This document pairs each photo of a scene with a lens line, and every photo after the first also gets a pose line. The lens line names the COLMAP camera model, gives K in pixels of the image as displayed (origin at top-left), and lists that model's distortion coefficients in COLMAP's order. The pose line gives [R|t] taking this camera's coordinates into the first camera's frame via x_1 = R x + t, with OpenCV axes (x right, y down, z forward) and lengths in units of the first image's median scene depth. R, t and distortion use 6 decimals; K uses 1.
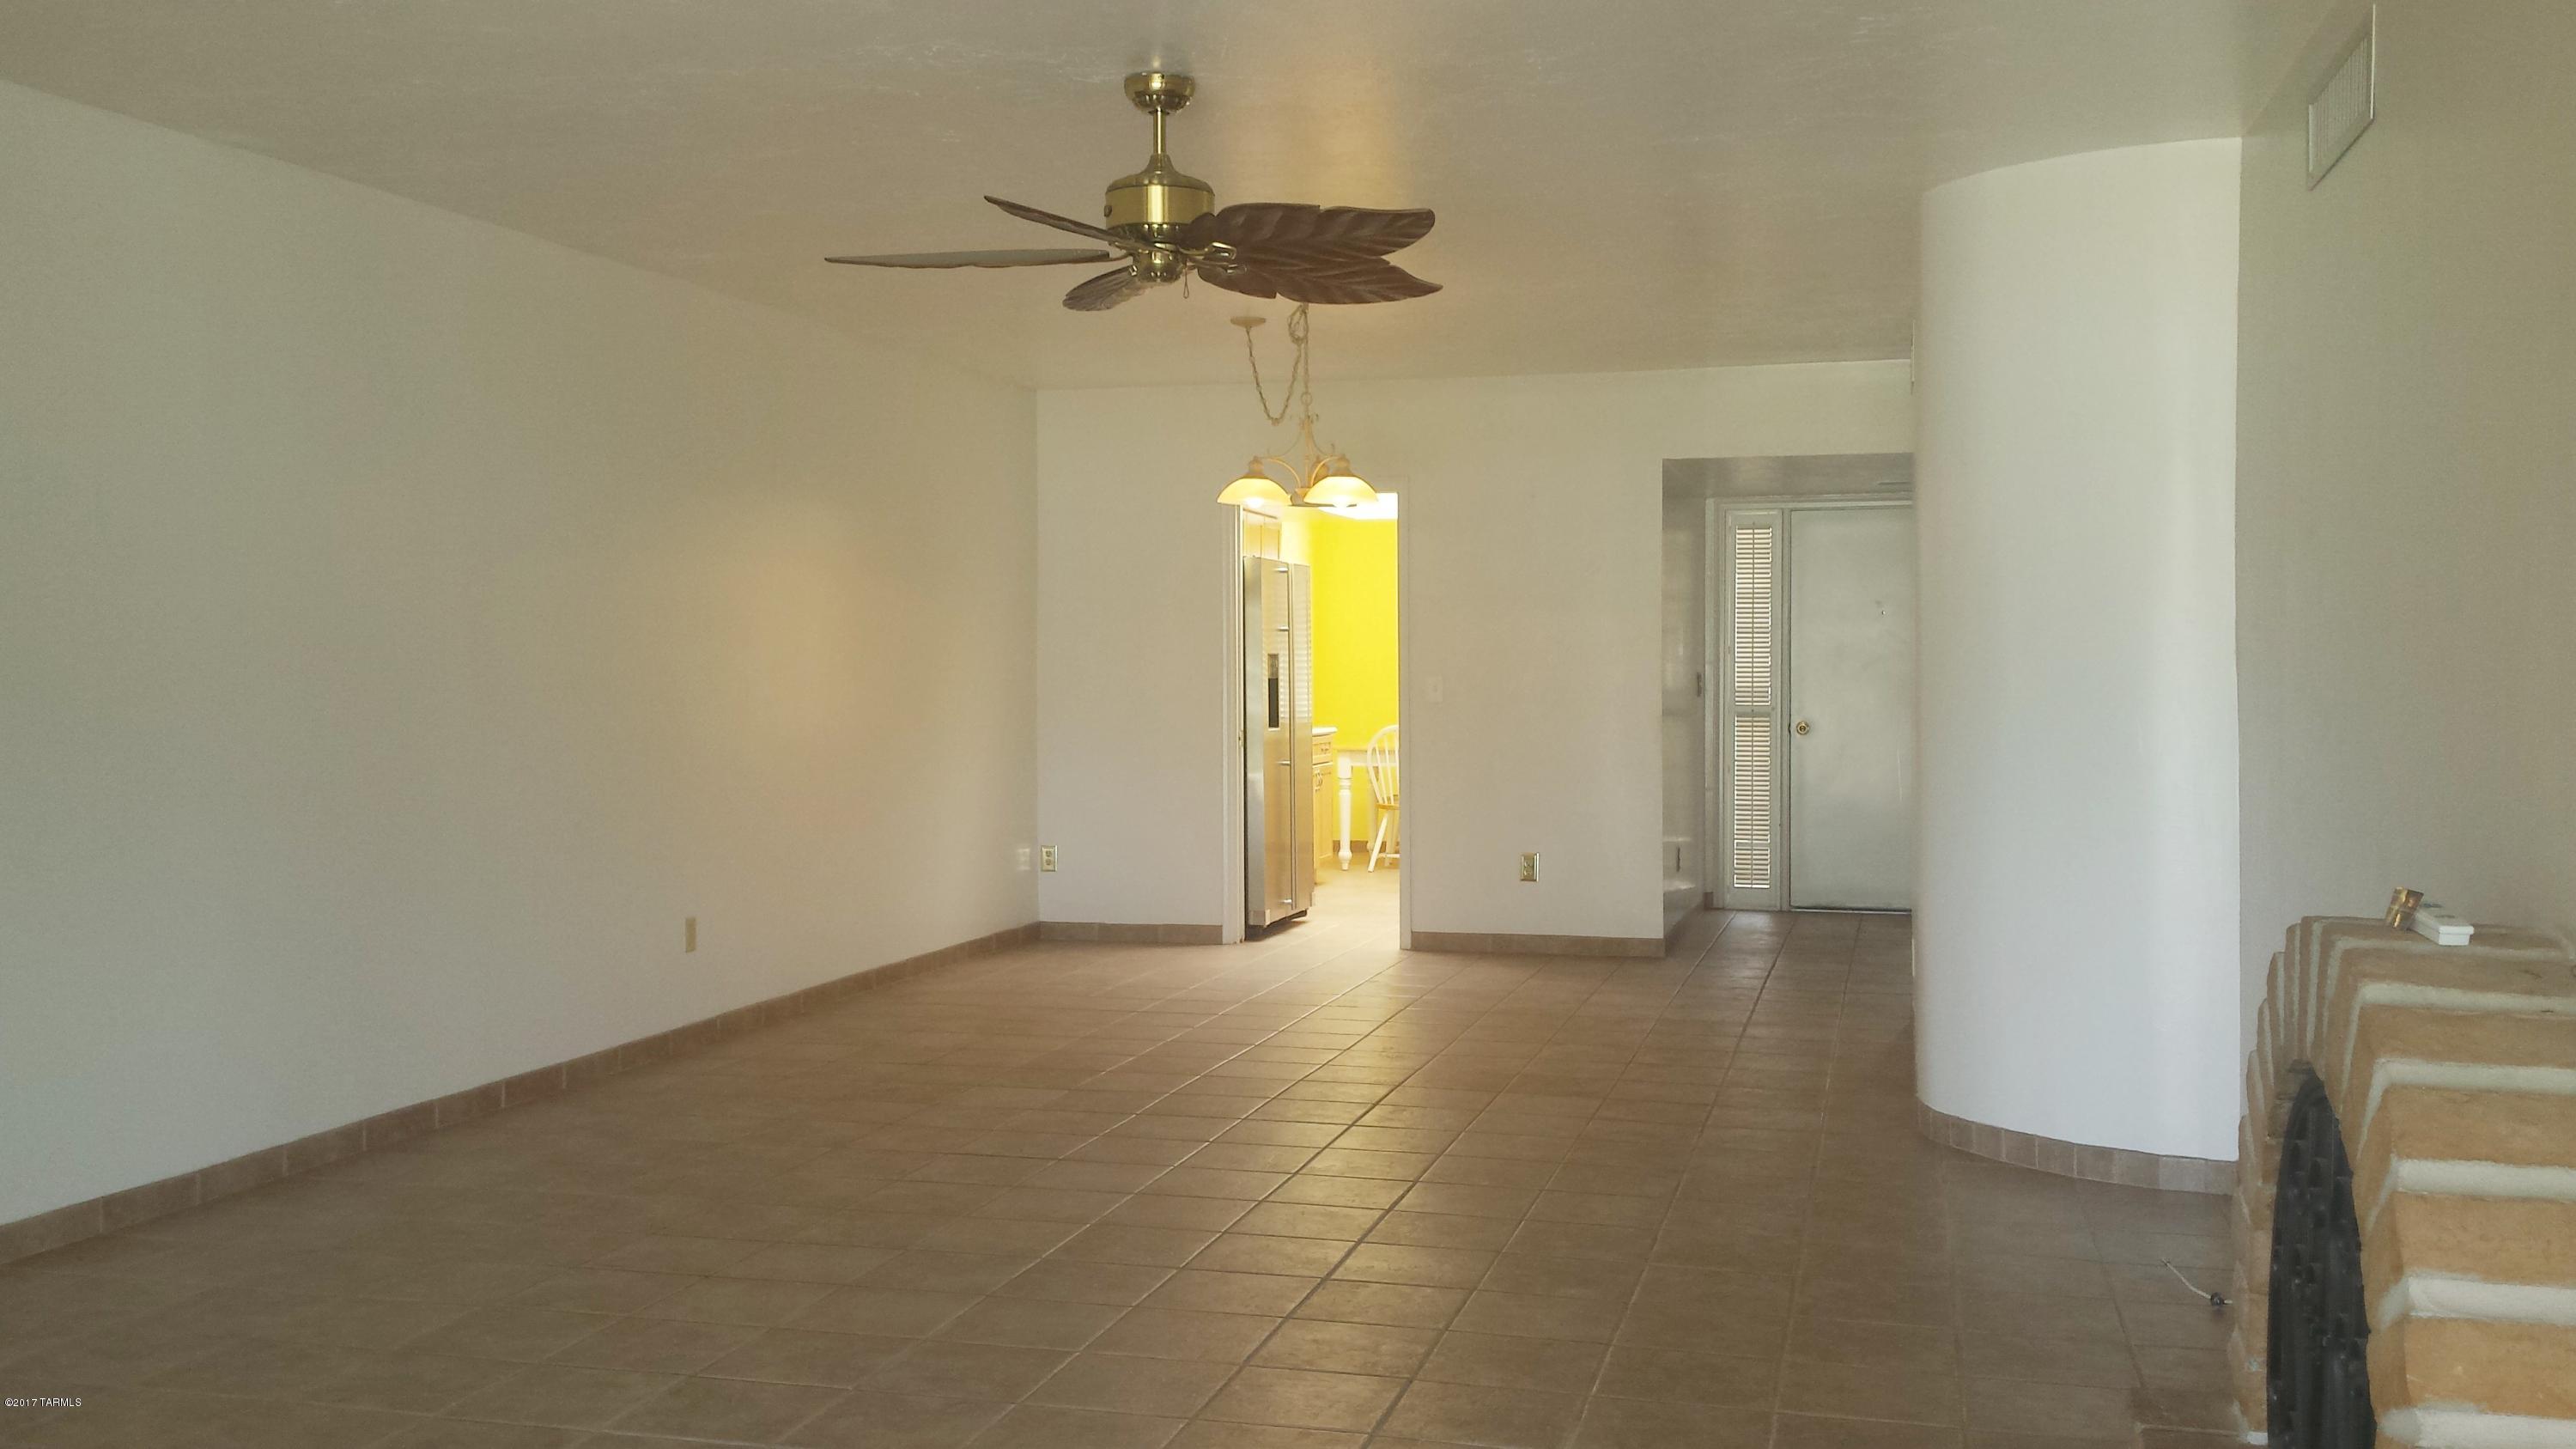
lens RADIAL K [[2315.7, 0, 1288.0], [0, 2315.7, 724.5], [0, 0, 1]] dist [0.155901, -0.344050]
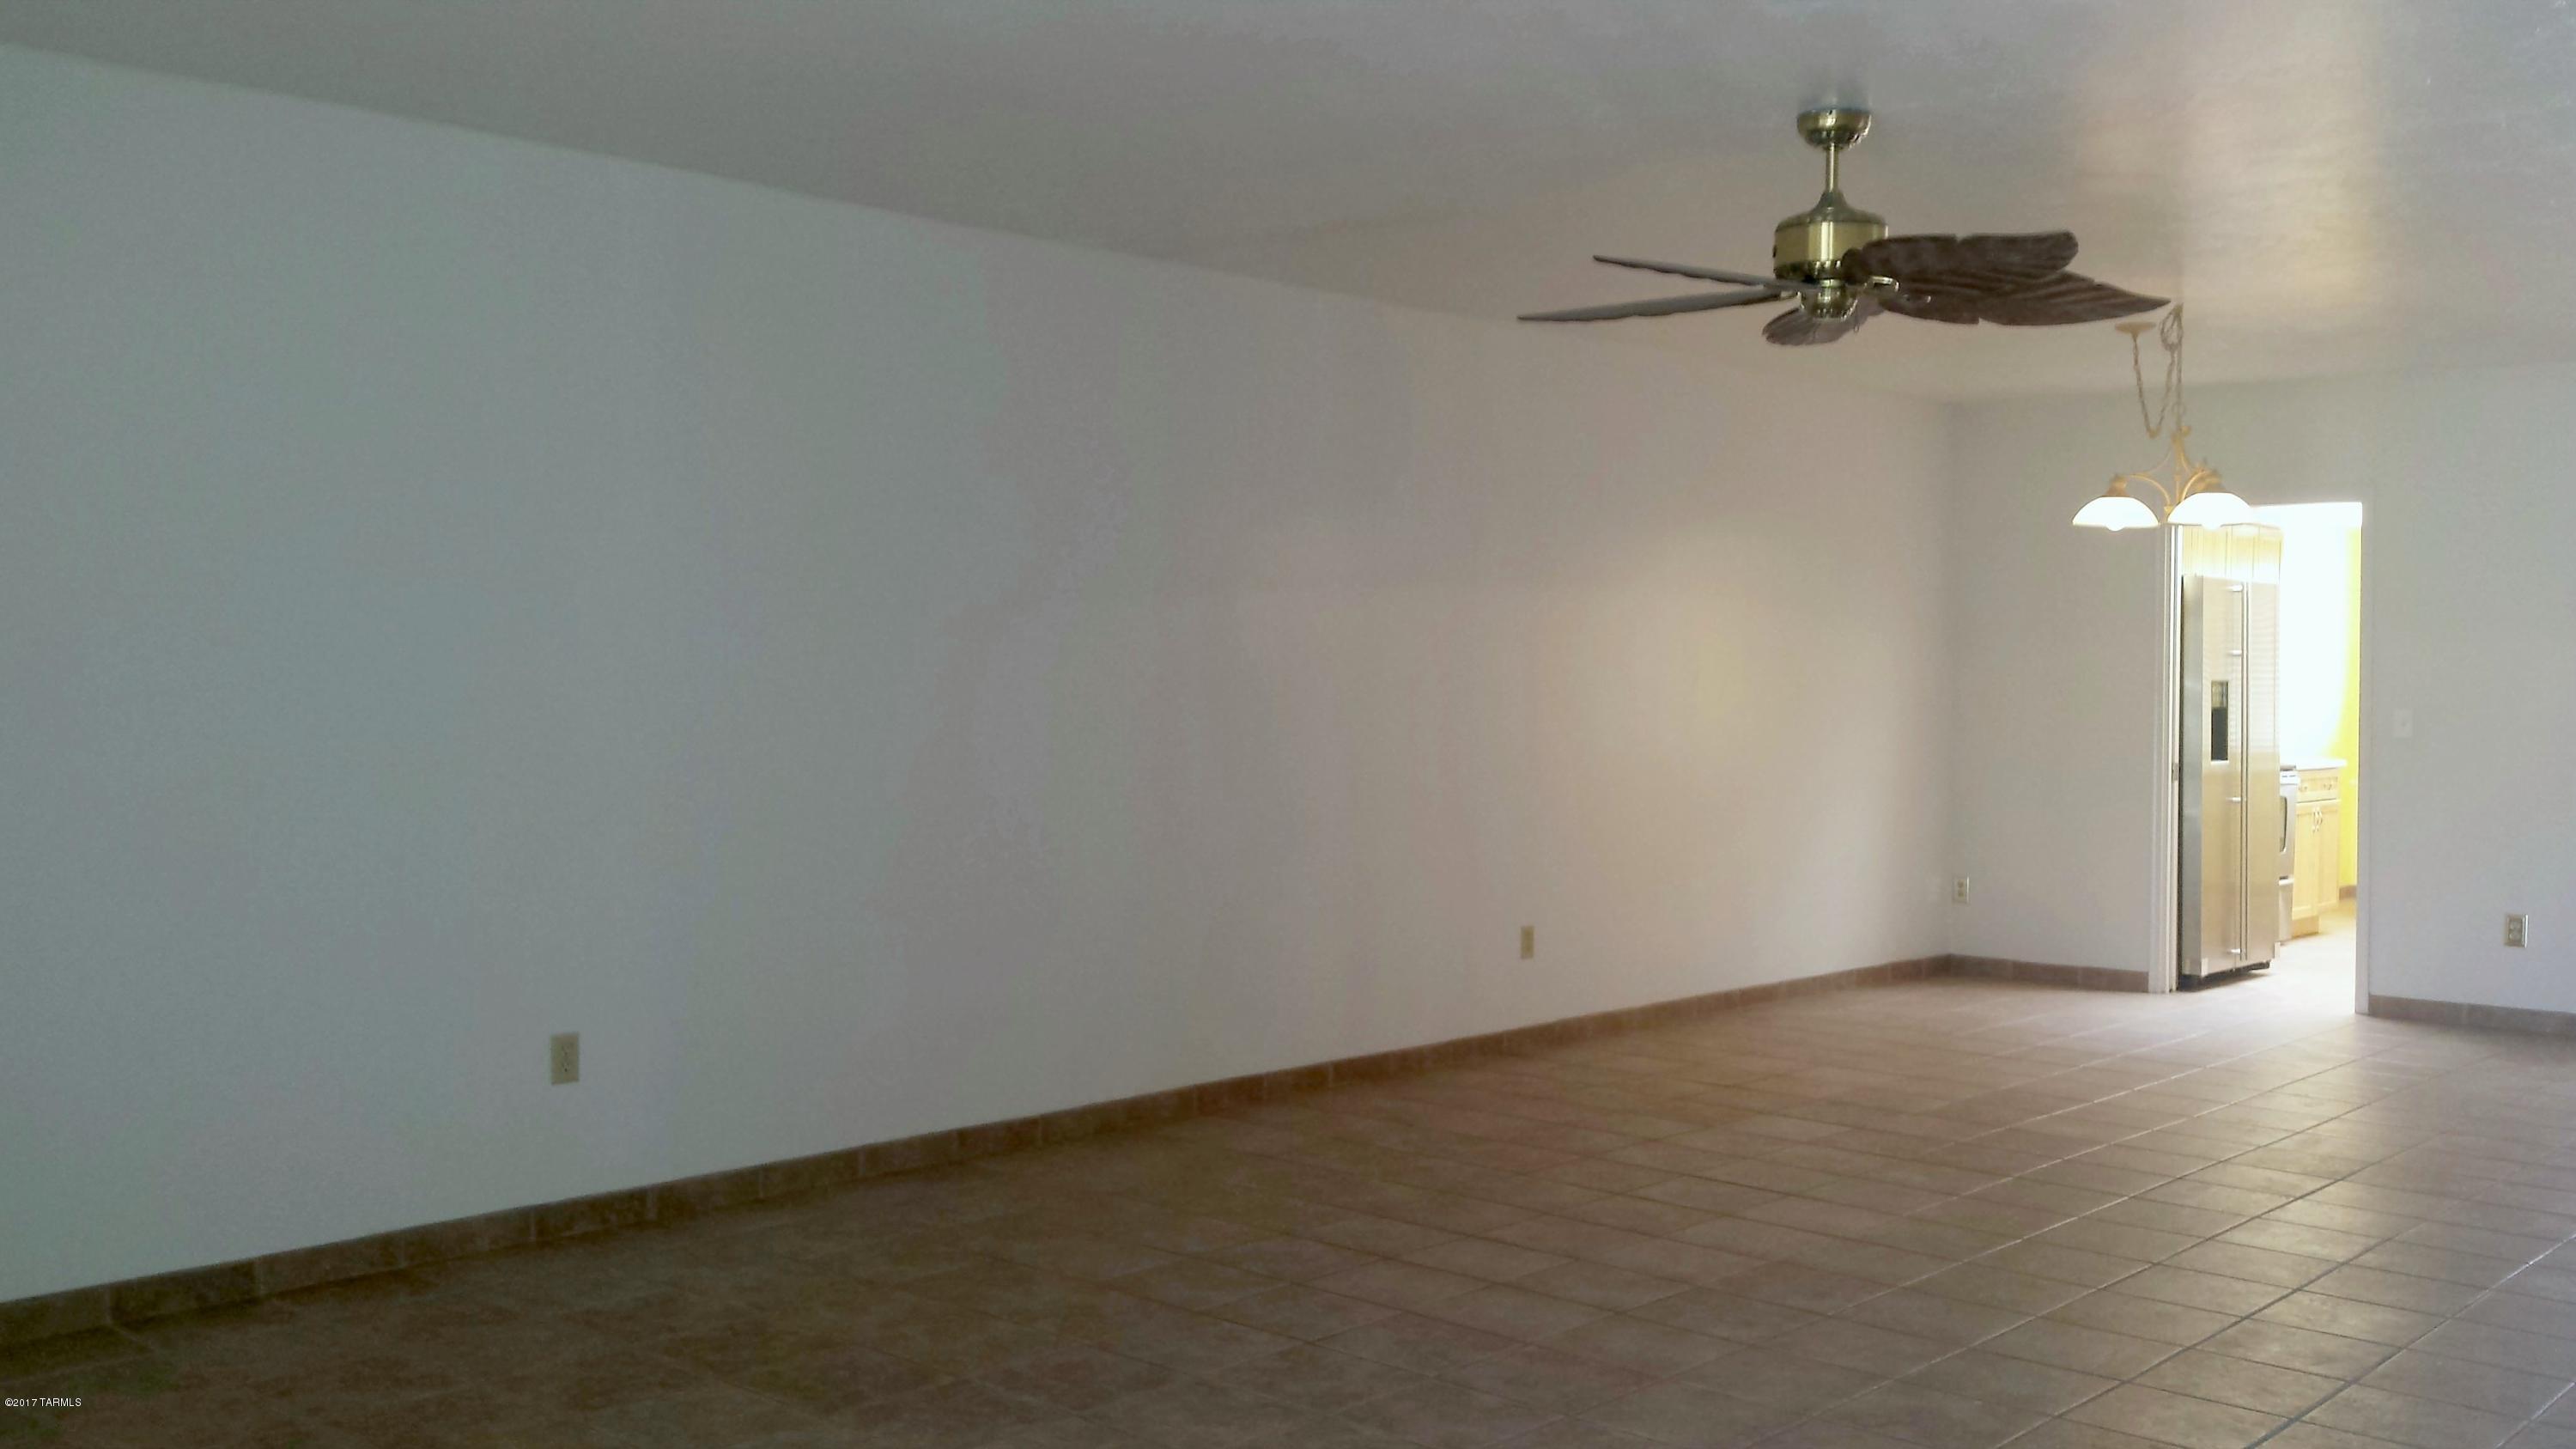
lens RADIAL K [[2315.7, 0, 1288.0], [0, 2315.7, 724.5], [0, 0, 1]] dist [0.155901, -0.344050]
pose [[0.892230, 0.021329, -0.451077, 0.117341], [-0.023026, 0.999733, 0.001727, -0.008298], [0.450994, 0.008846, 0.892483, 0.004832]]
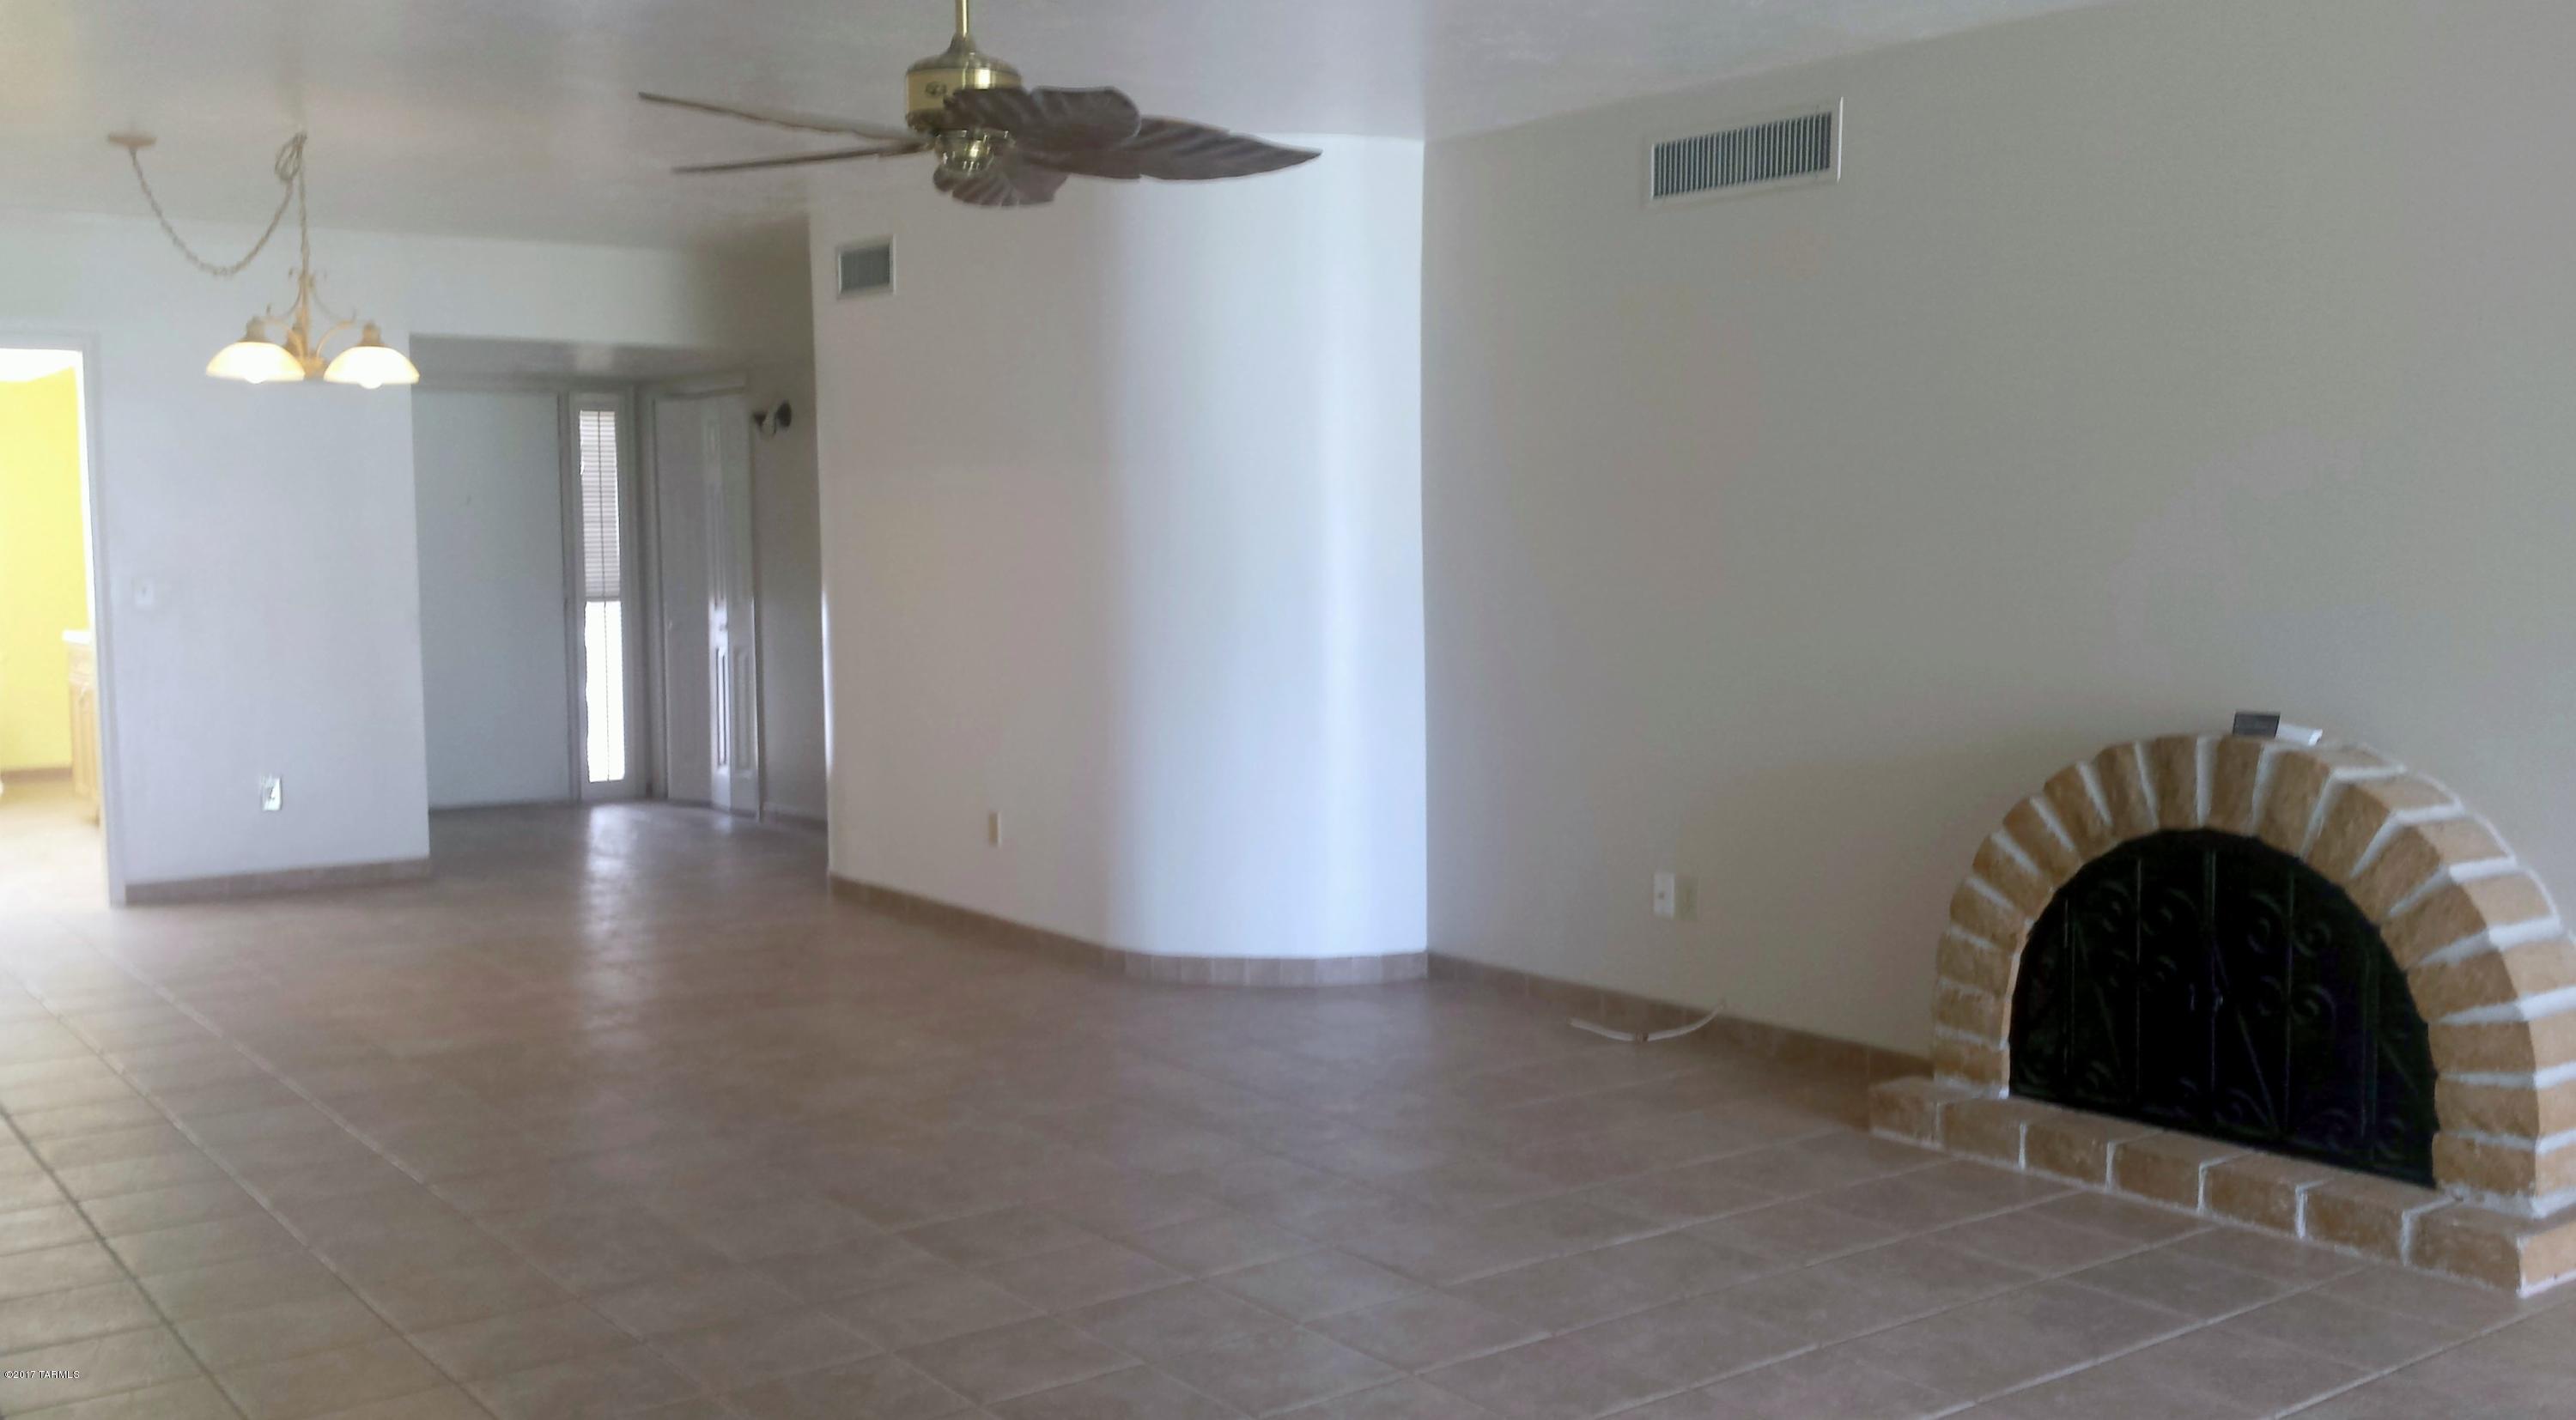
lens RADIAL K [[2312.8, 0, 1288.0], [0, 2312.8, 710.0], [0, 0, 1]] dist [-0.000487, 0.001398]
pose [[0.636487, -0.062258, 0.768771, -0.420333], [0.027338, 0.997932, 0.058183, -0.013363], [-0.770803, -0.016016, 0.636872, 0.192028]]
